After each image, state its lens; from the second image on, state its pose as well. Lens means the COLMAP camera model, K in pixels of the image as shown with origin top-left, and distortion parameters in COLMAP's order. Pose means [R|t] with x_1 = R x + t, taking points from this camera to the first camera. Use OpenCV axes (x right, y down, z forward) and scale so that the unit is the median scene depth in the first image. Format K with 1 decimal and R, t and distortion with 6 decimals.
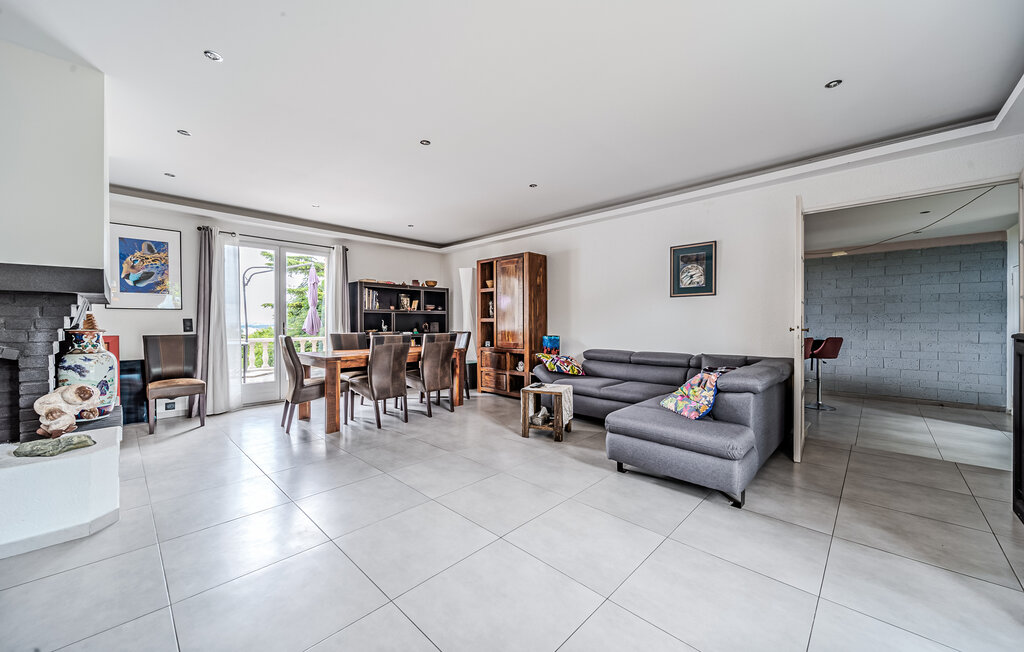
lens RADIAL K [[375.1, 0, 504.1], [0, 375.1, 325.6], [0, 0, 1]] dist [0.000948, 0.000042]
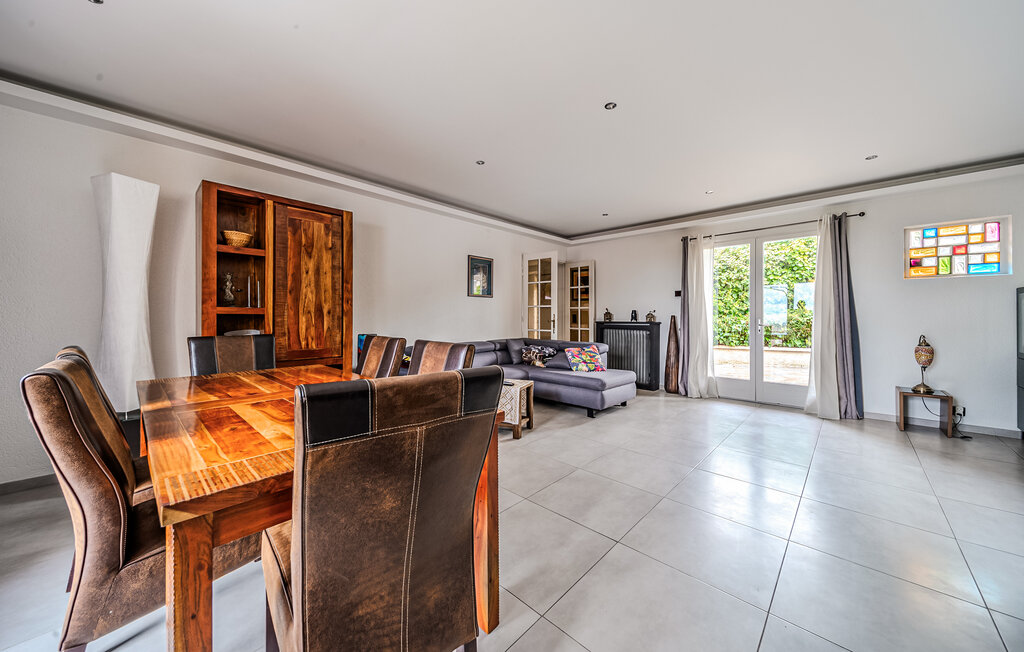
lens RADIAL K [[360.3, 0, 516.1], [0, 360.3, 318.1], [0, 0, 1]] dist [0.001698, 0.000156]
pose [[-0.026106, -0.003237, 0.999654, -0.697876], [0.002274, 0.999992, 0.003298, -0.008047], [-0.999657, 0.002359, -0.026099, 0.843855]]
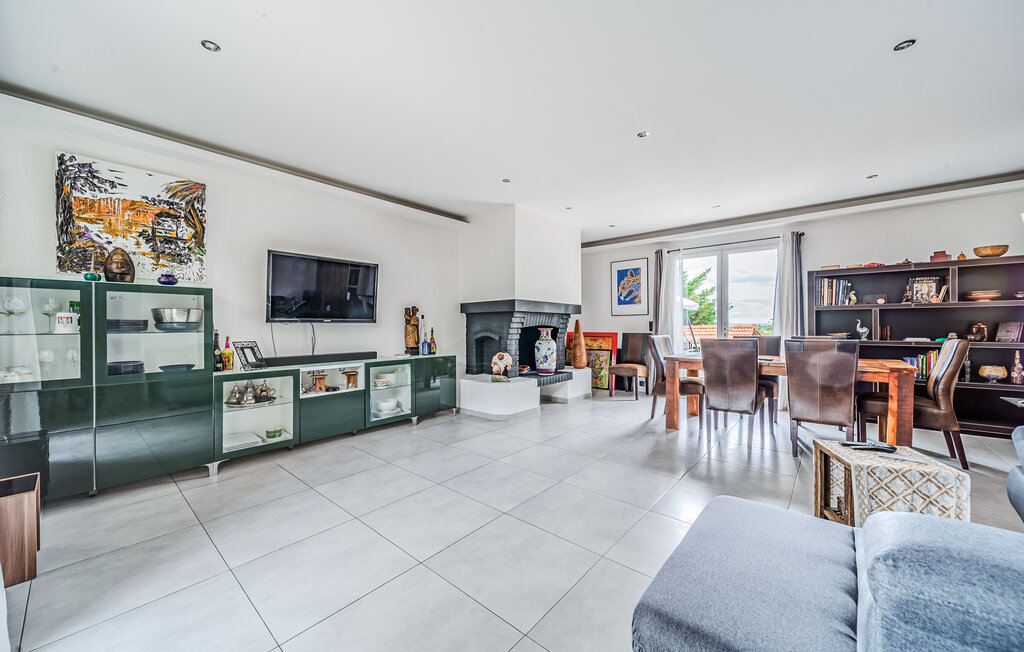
lens RADIAL K [[375.1, 0, 504.1], [0, 375.1, 325.6], [0, 0, 1]] dist [0.000948, 0.000042]
pose [[0.056401, 0.001543, -0.998407, 0.489943], [-0.003233, 0.999994, 0.001363, -0.002892], [0.998403, 0.003151, 0.056406, 0.407046]]
